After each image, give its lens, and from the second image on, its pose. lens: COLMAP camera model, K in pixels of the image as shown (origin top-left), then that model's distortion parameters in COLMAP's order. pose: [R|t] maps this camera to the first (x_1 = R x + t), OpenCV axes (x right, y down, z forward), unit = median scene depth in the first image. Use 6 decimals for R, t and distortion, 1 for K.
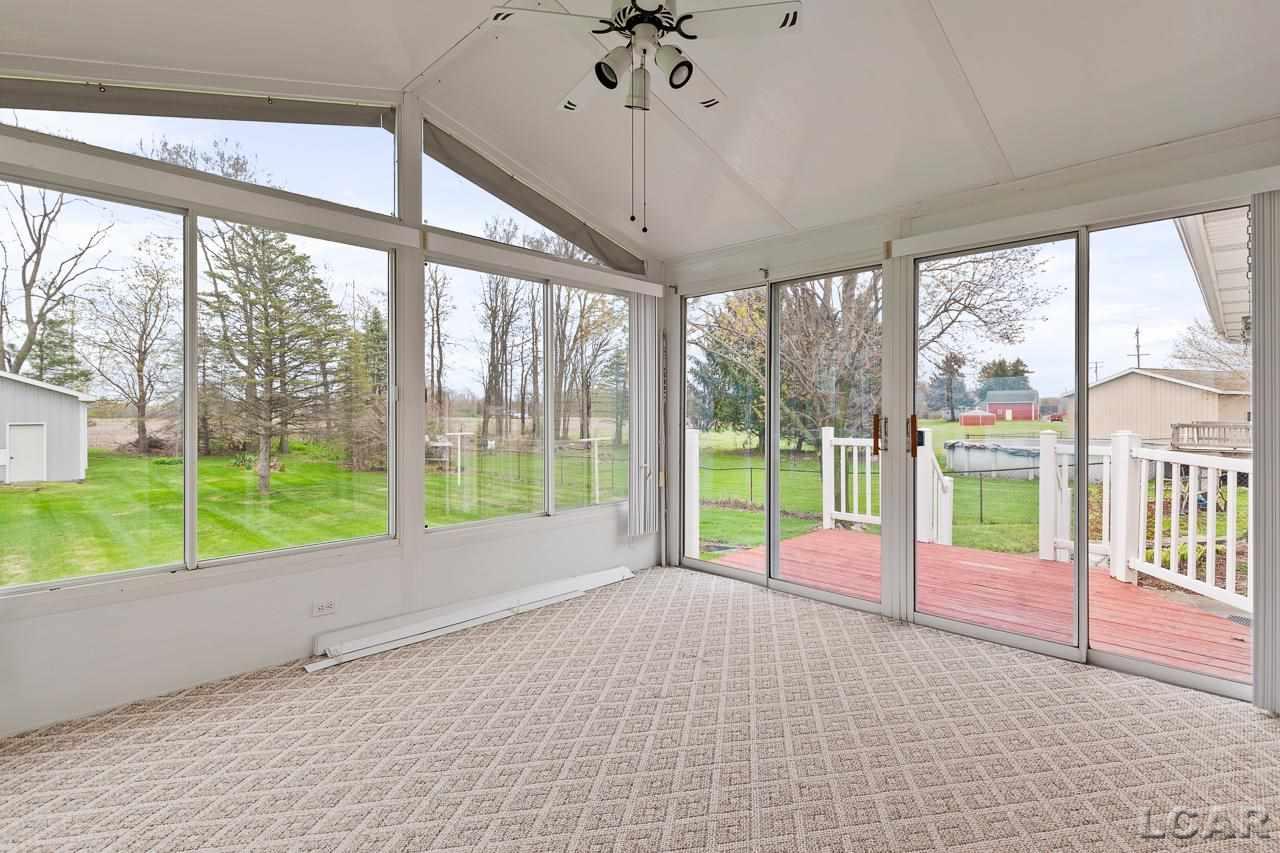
lens RADIAL K [[641.8, 0, 616.4], [0, 641.8, 414.2], [0, 0, 1]] dist [0.010462, -0.000554]
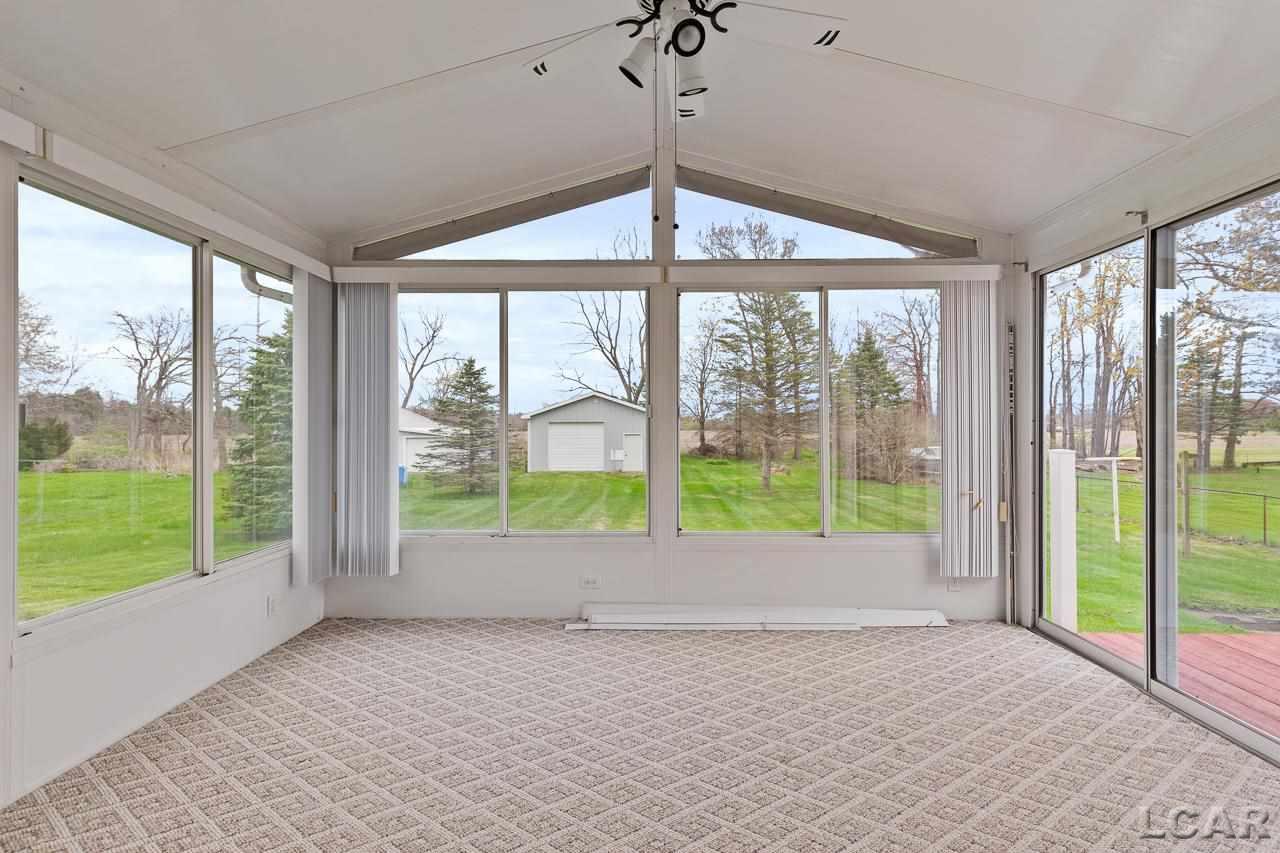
lens RADIAL K [[576.0, 0, 640.0], [0, 576.0, 426.5], [0, 0, 1]] dist [0.020549, -0.012234]
pose [[0.685445, -0.001291, -0.728123, 0.314747], [0.000281, 0.999999, -0.001509, -0.002372], [0.728124, 0.000830, 0.685445, 0.213424]]
